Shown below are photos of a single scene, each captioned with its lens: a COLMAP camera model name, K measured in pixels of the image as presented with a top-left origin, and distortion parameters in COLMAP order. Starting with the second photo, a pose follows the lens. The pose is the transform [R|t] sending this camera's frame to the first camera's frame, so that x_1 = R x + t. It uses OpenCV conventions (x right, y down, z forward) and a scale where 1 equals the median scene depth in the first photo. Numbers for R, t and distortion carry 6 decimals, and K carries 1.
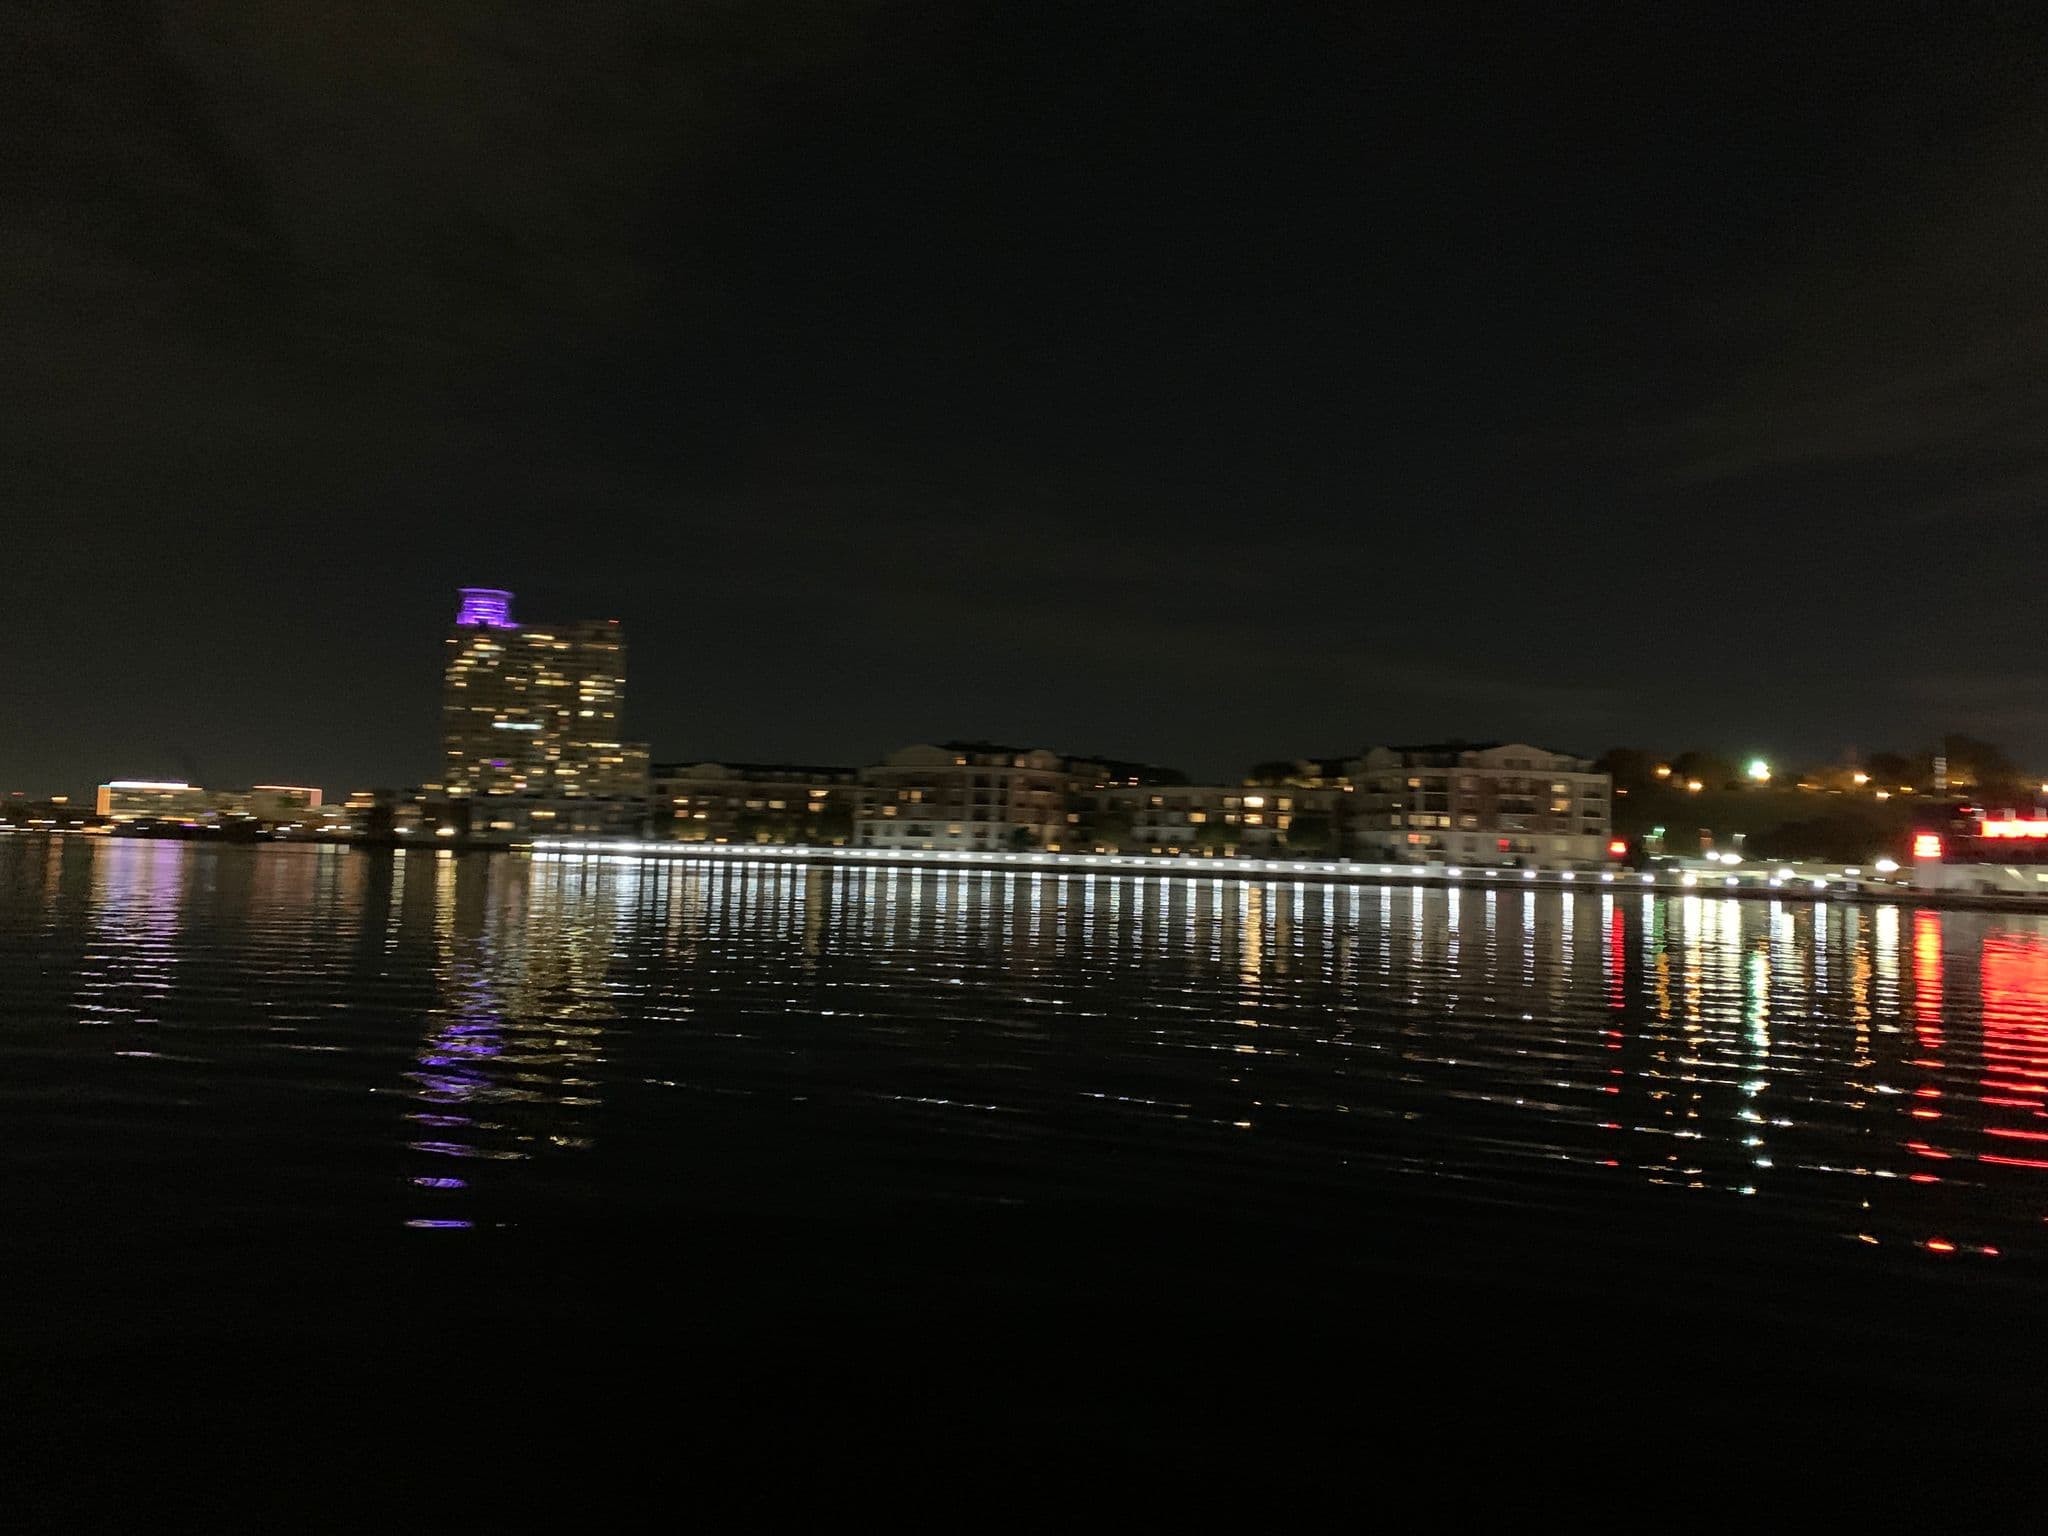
lens RADIAL K [[1552.1, 0, 1024.0], [0, 1552.1, 768.0], [0, 0, 1]] dist [0.047020, -0.000040]
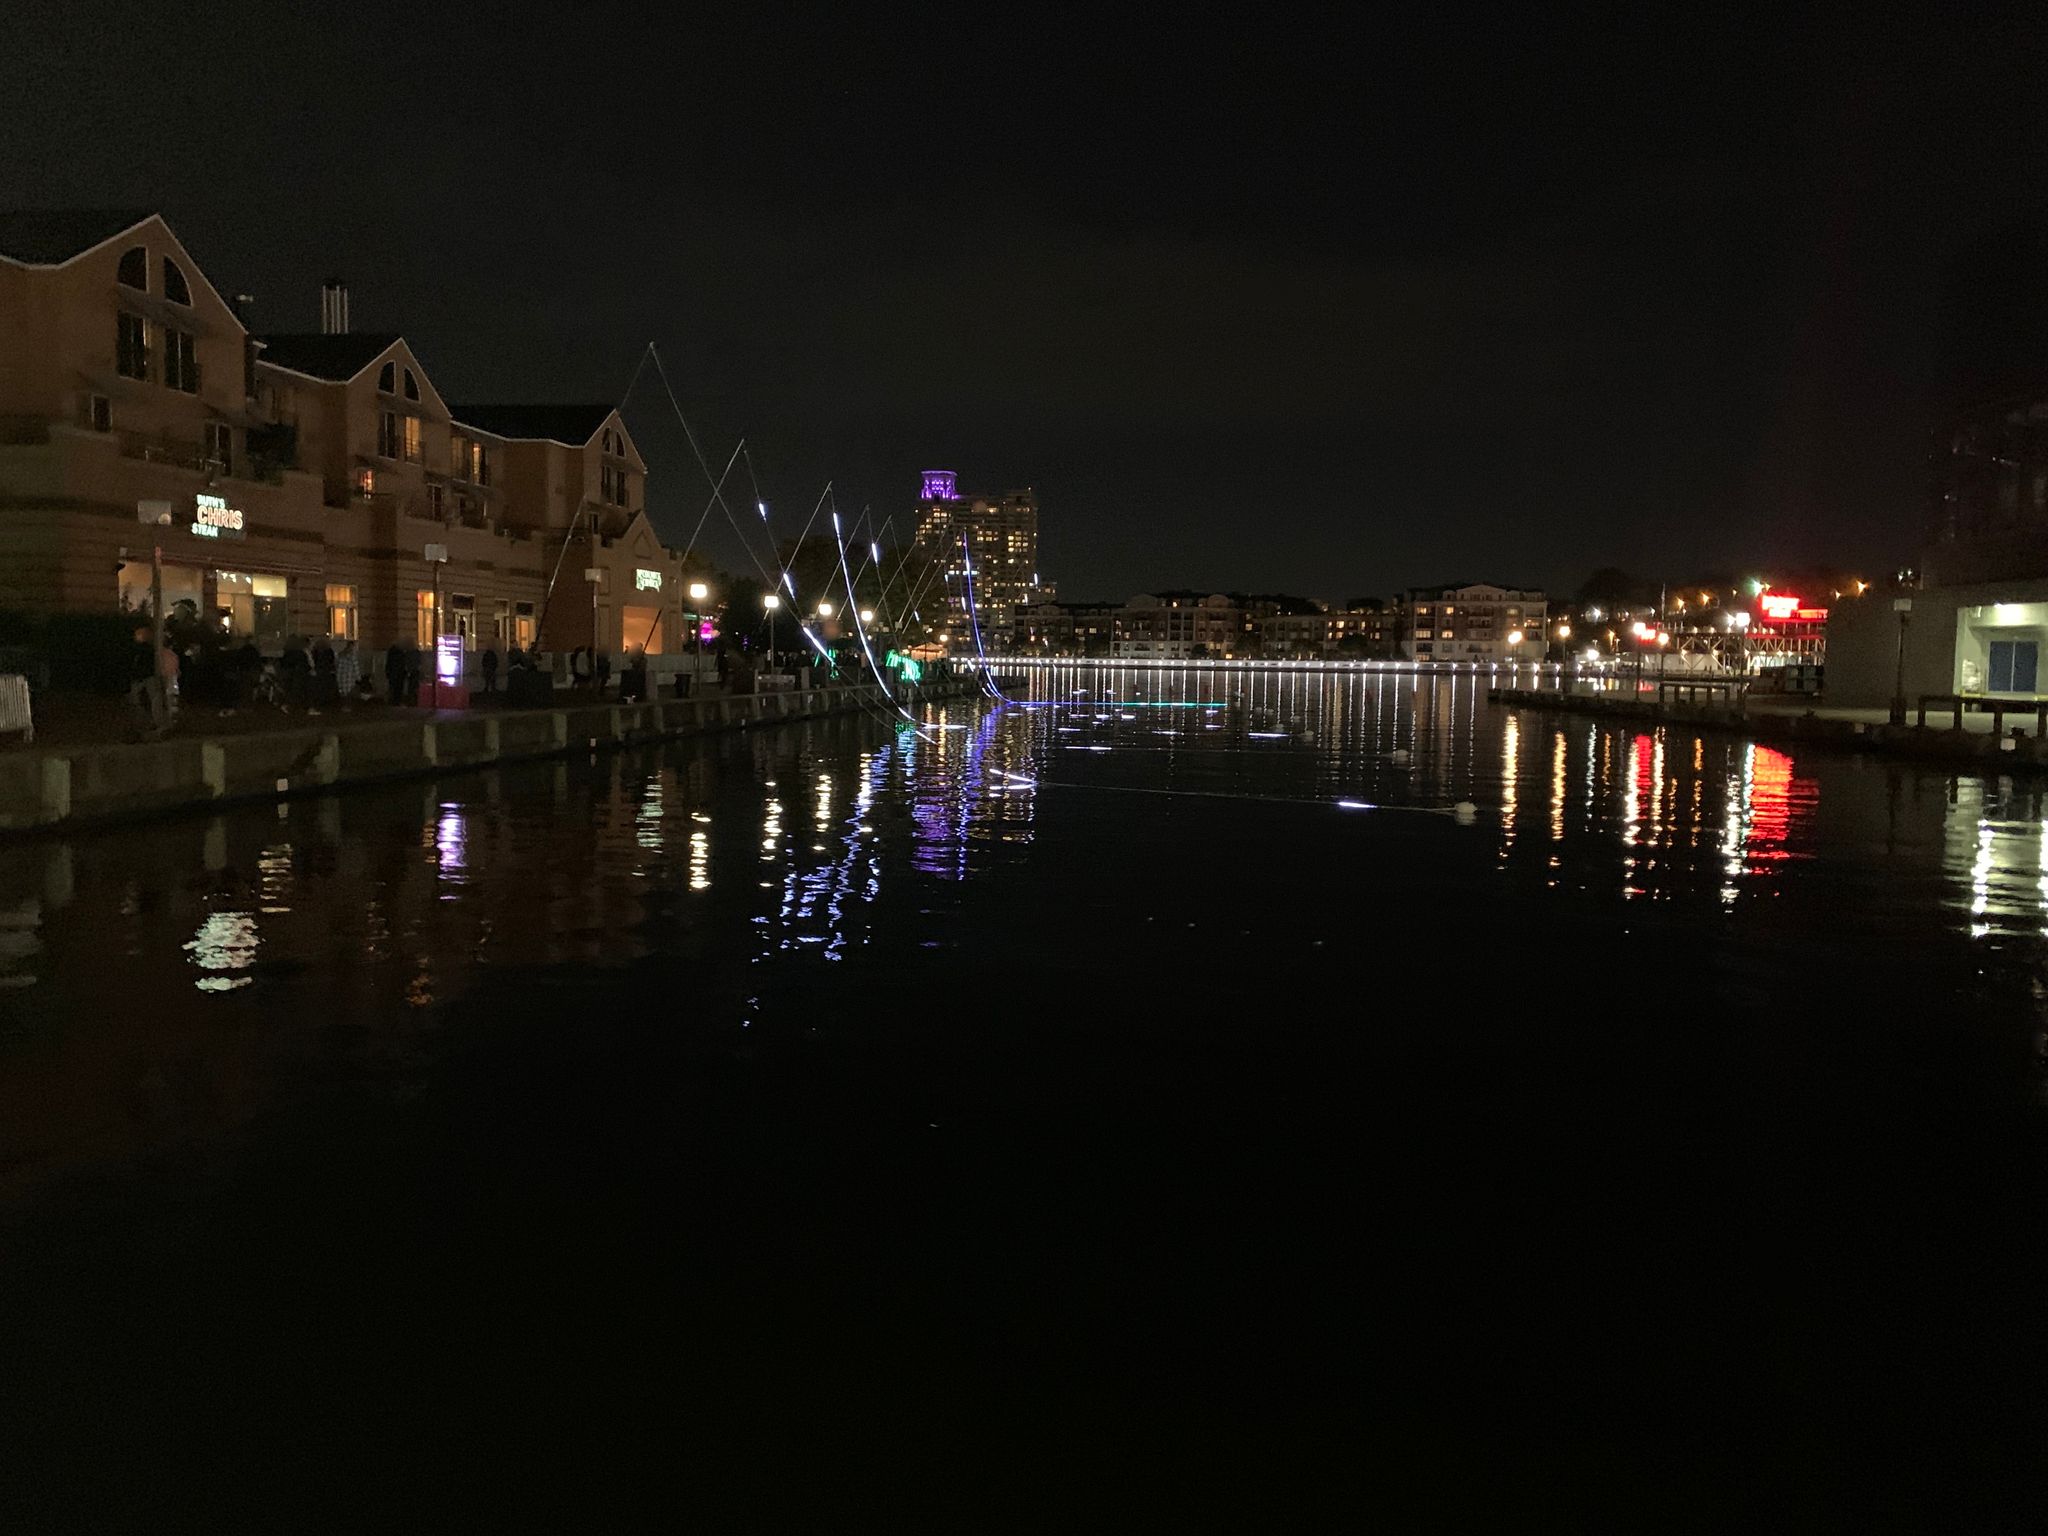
lens RADIAL K [[1552.1, 0, 1024.0], [0, 1552.1, 768.0], [0, 0, 1]] dist [0.047020, -0.000040]
pose [[0.948526, 0.002904, -0.316685, 0.314360], [0.035471, 0.992692, 0.115346, -0.025086], [0.314706, -0.120642, 0.941491, -0.562688]]
